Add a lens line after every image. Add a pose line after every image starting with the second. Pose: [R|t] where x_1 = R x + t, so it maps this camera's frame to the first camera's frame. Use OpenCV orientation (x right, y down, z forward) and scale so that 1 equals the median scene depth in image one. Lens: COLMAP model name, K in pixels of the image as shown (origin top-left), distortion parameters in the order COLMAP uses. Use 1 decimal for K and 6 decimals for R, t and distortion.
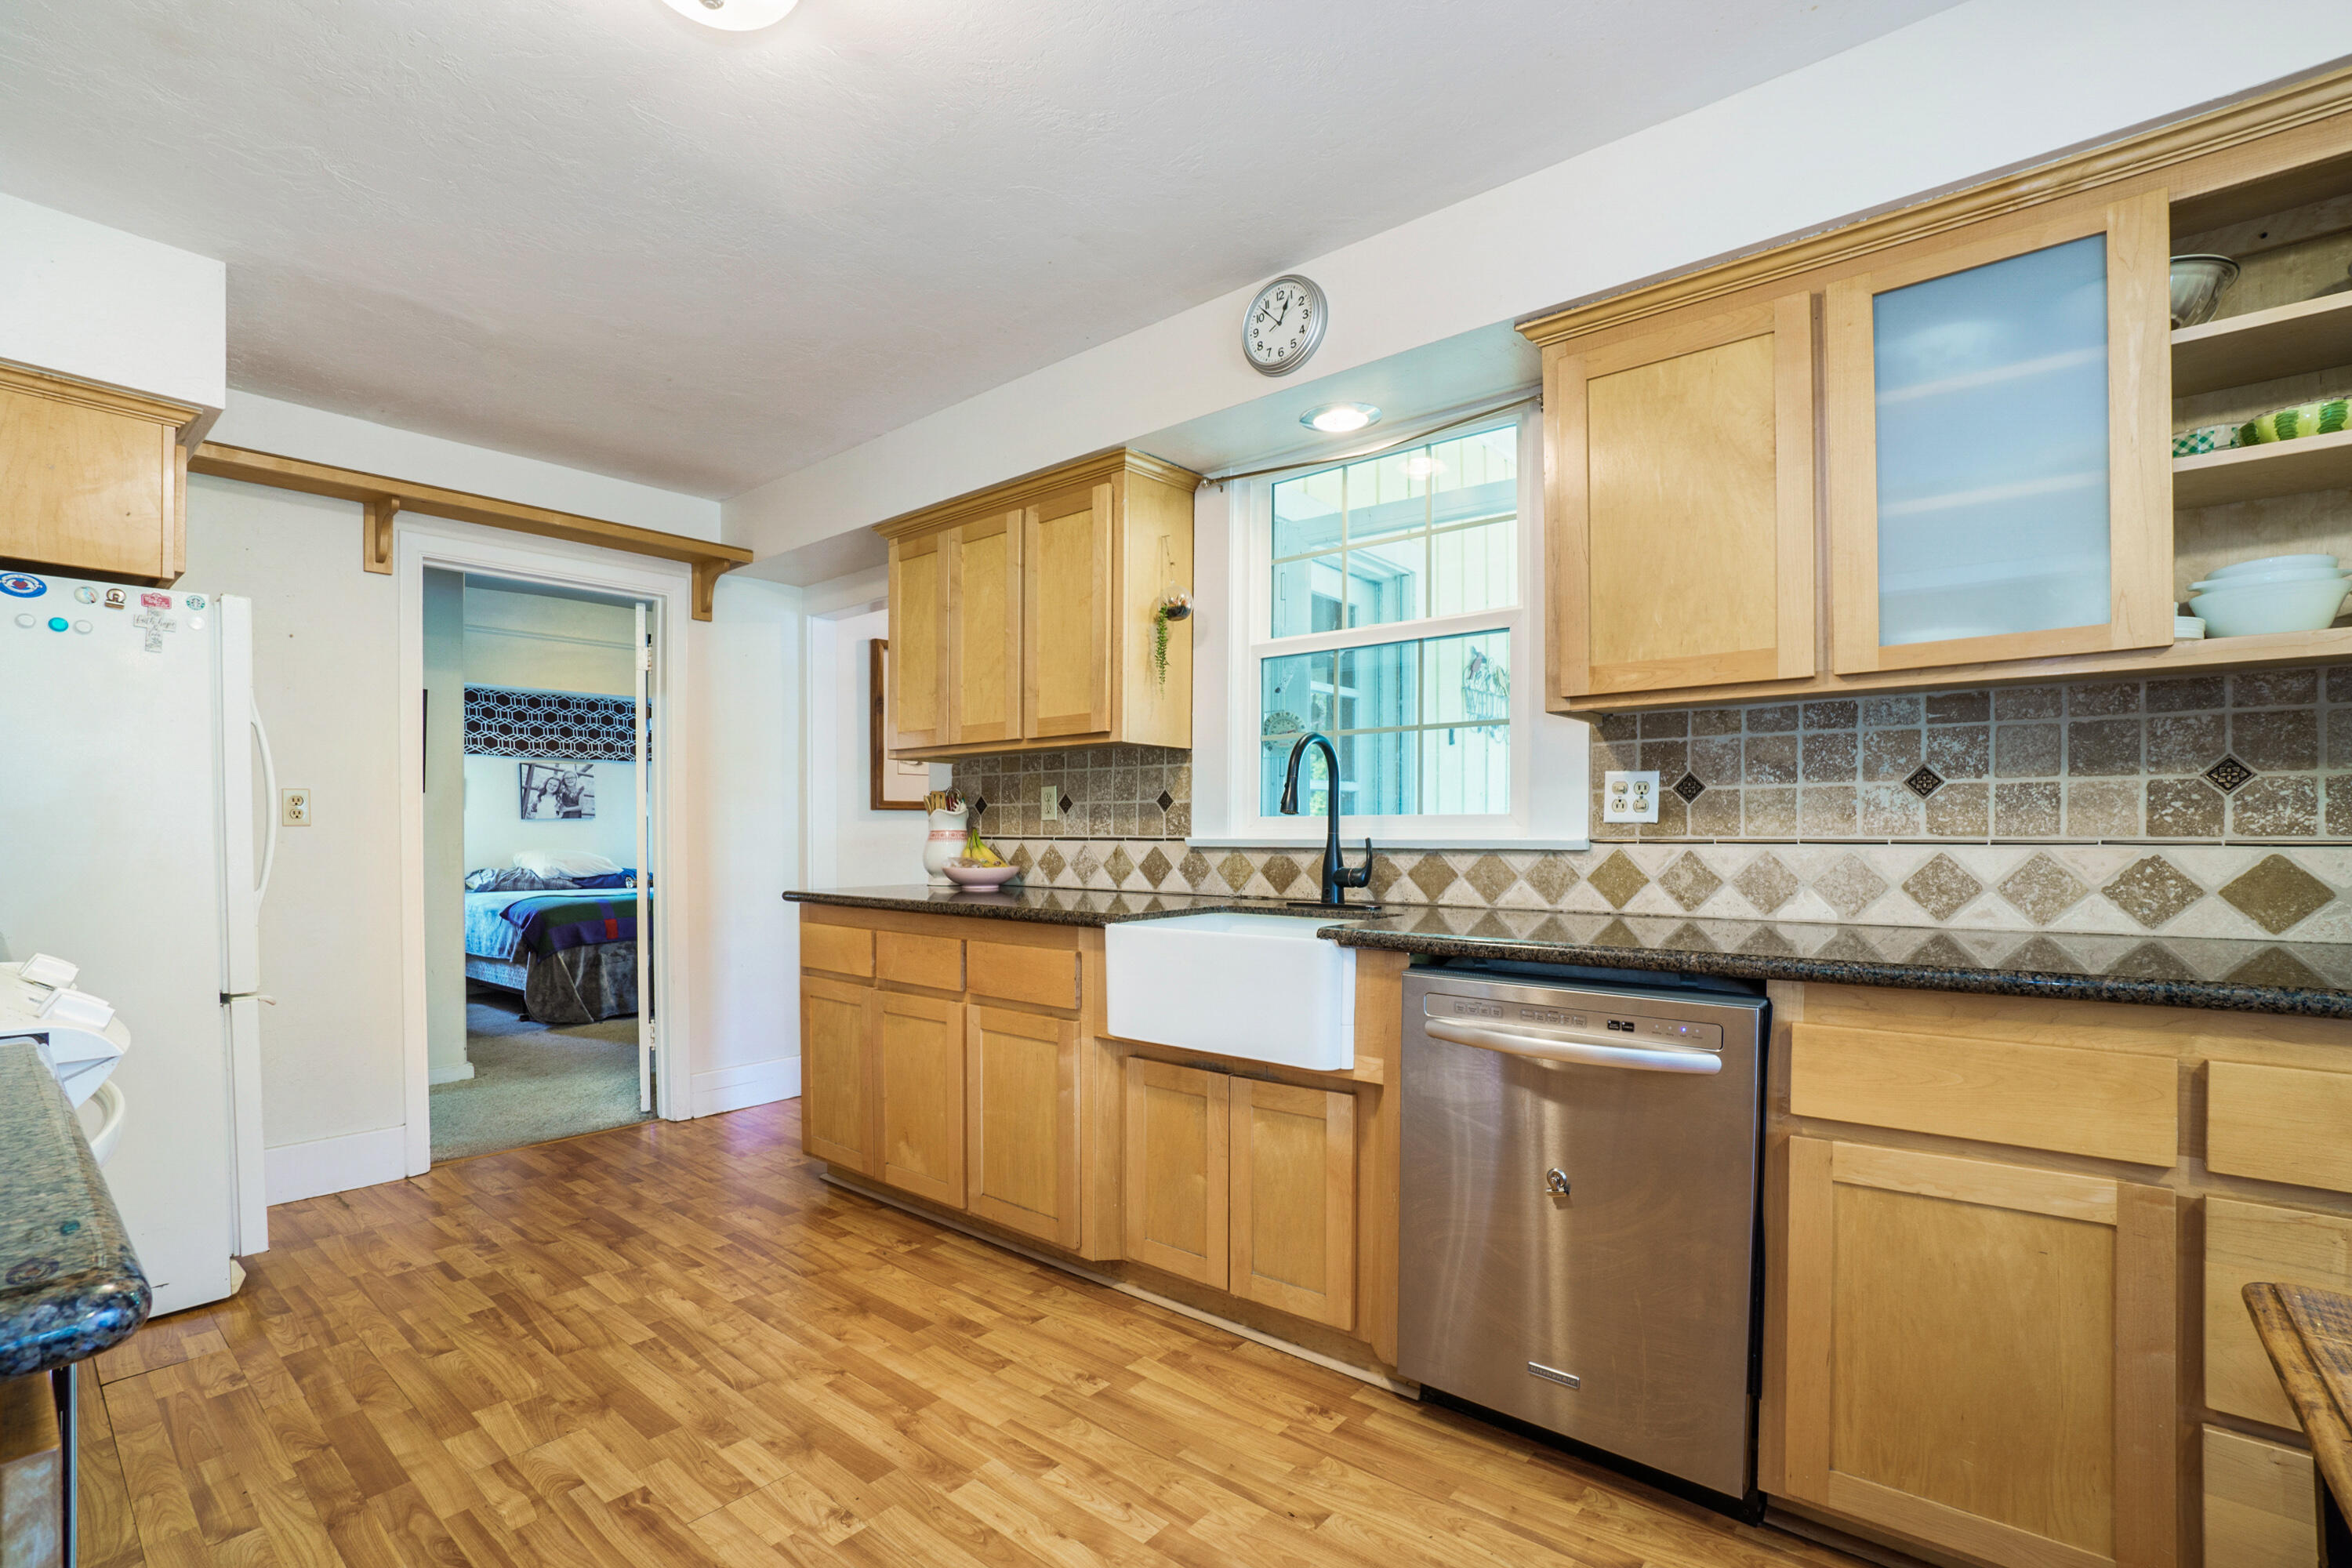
lens RADIAL K [[1049.6, 0, 1160.4], [0, 1049.6, 798.6], [0, 0, 1]] dist [-0.064572, 0.023289]
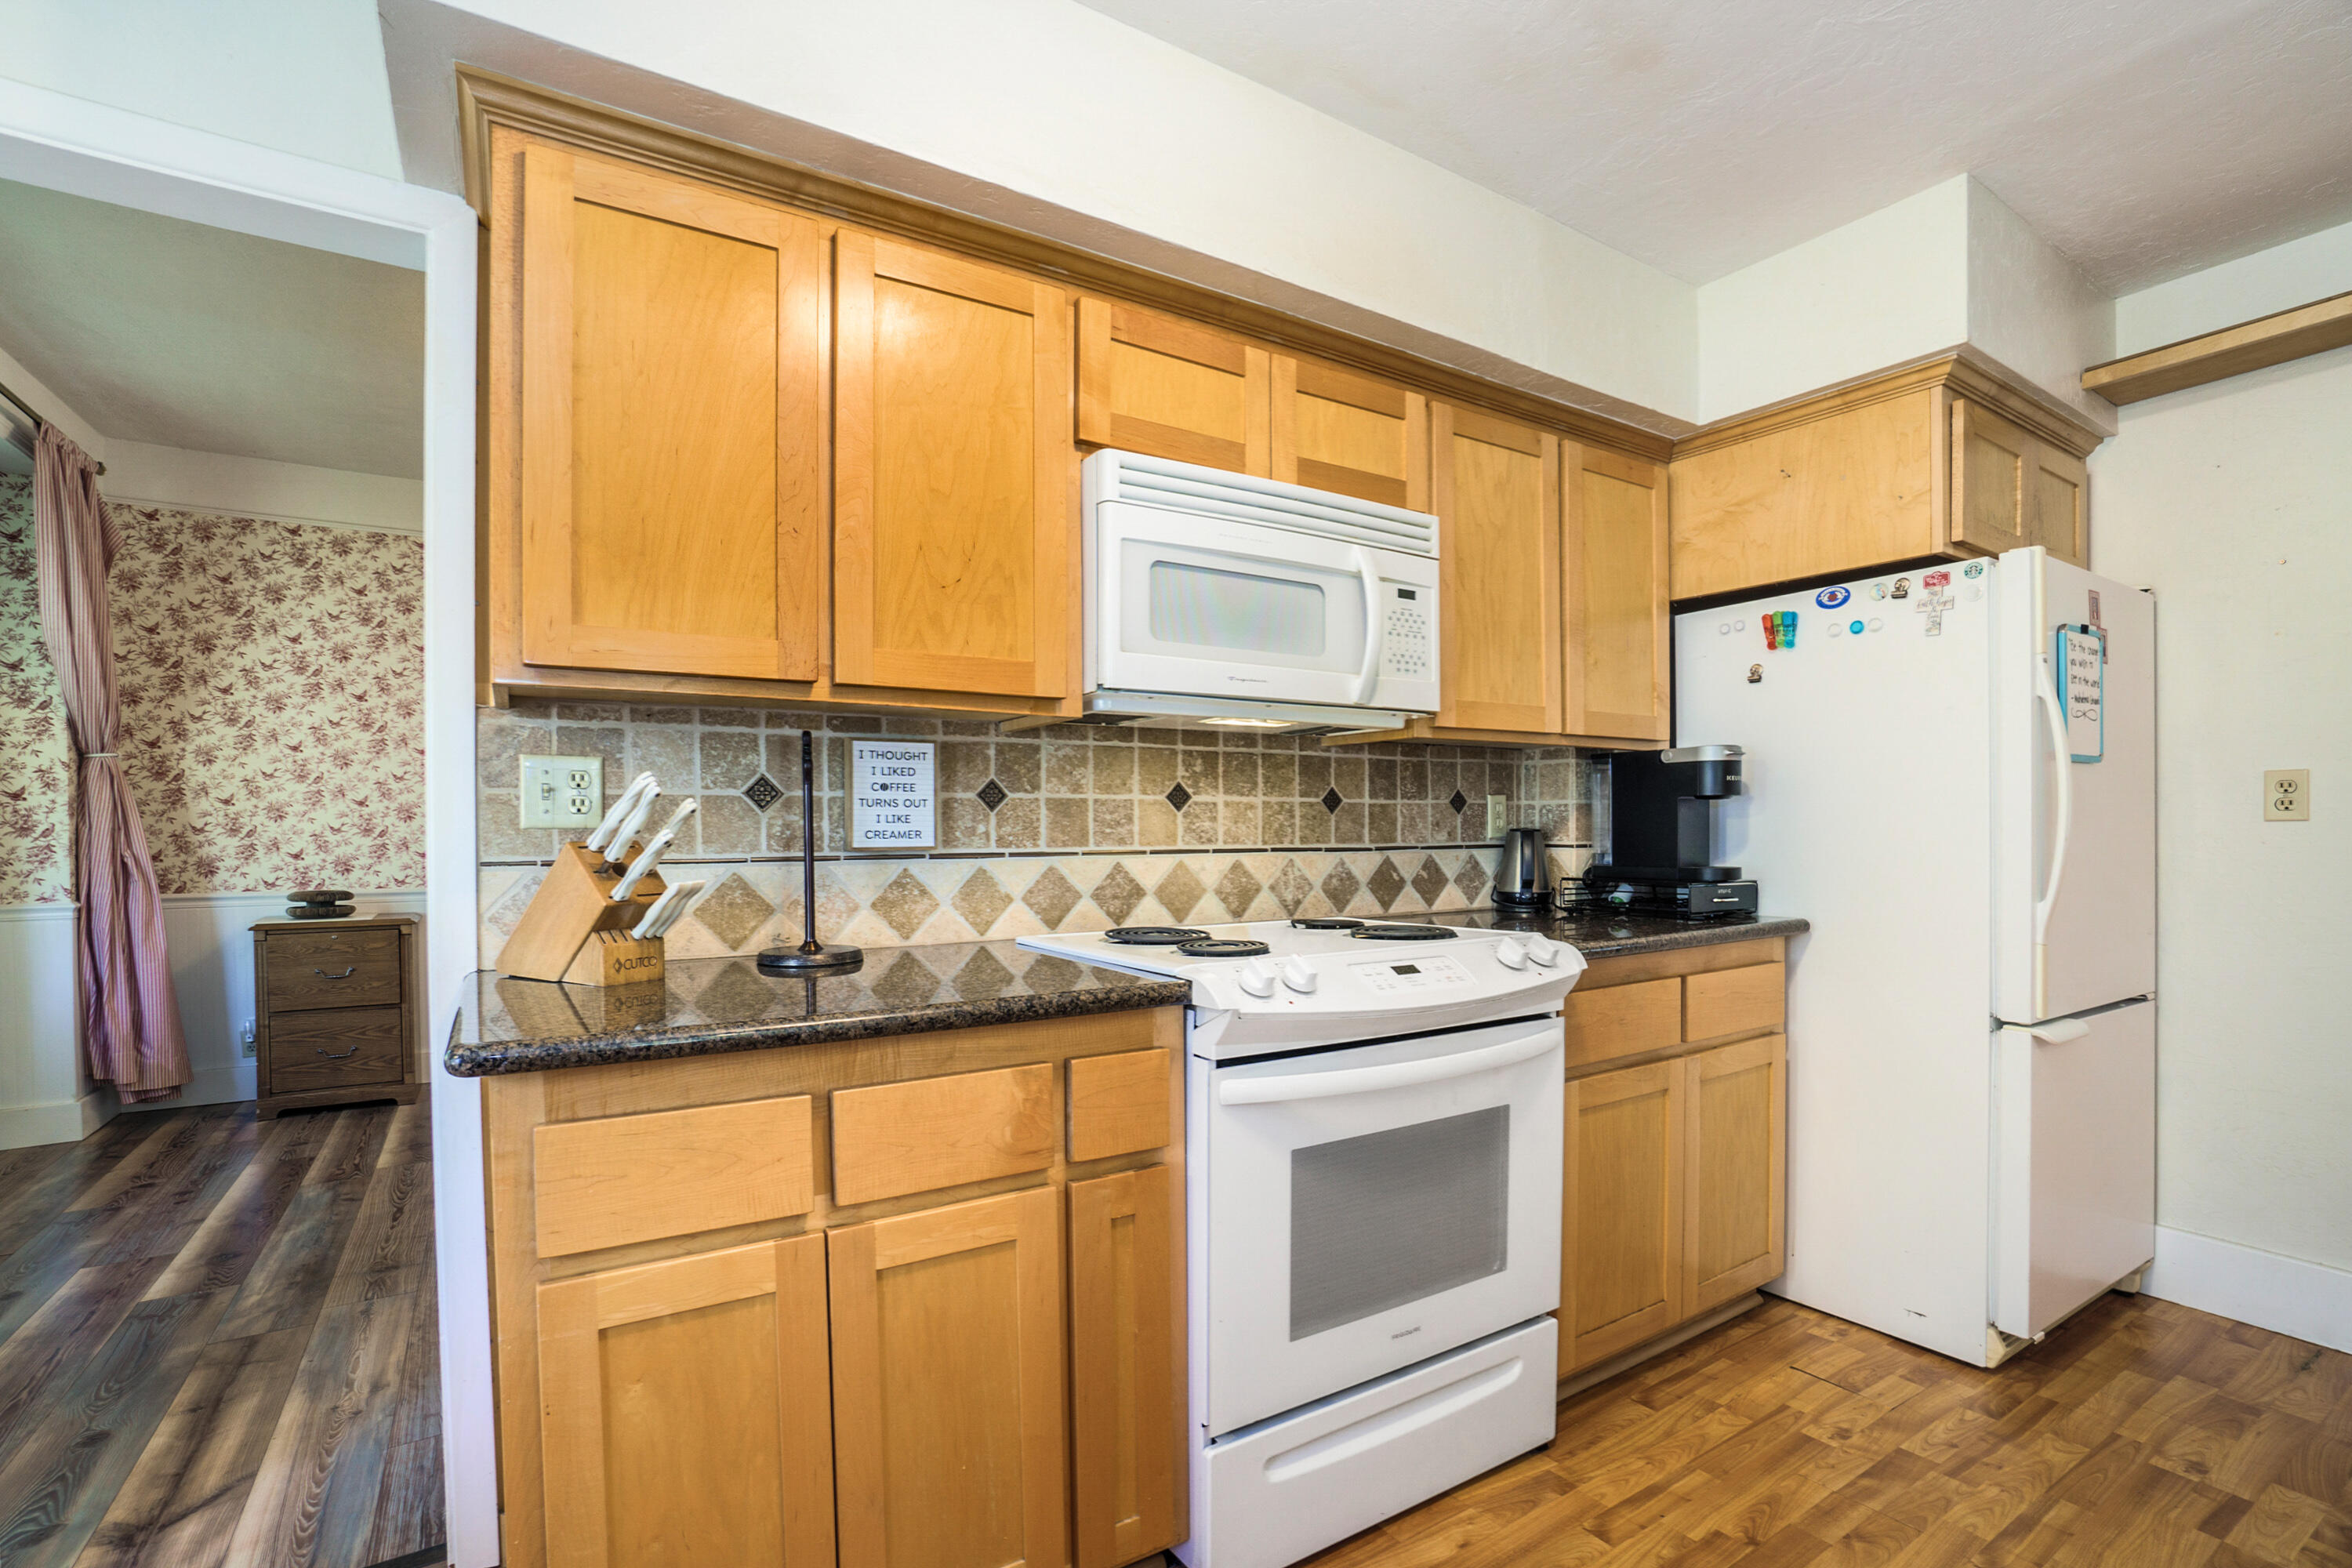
lens RADIAL K [[1073.7, 0, 1174.9], [0, 1073.7, 824.6], [0, 0, 1]] dist [-0.066178, 0.025179]
pose [[-0.298170, 0.005107, -0.954499, 0.631336], [0.030271, 0.999533, -0.004108, 0.055828], [0.954033, -0.030118, -0.298186, 3.076326]]
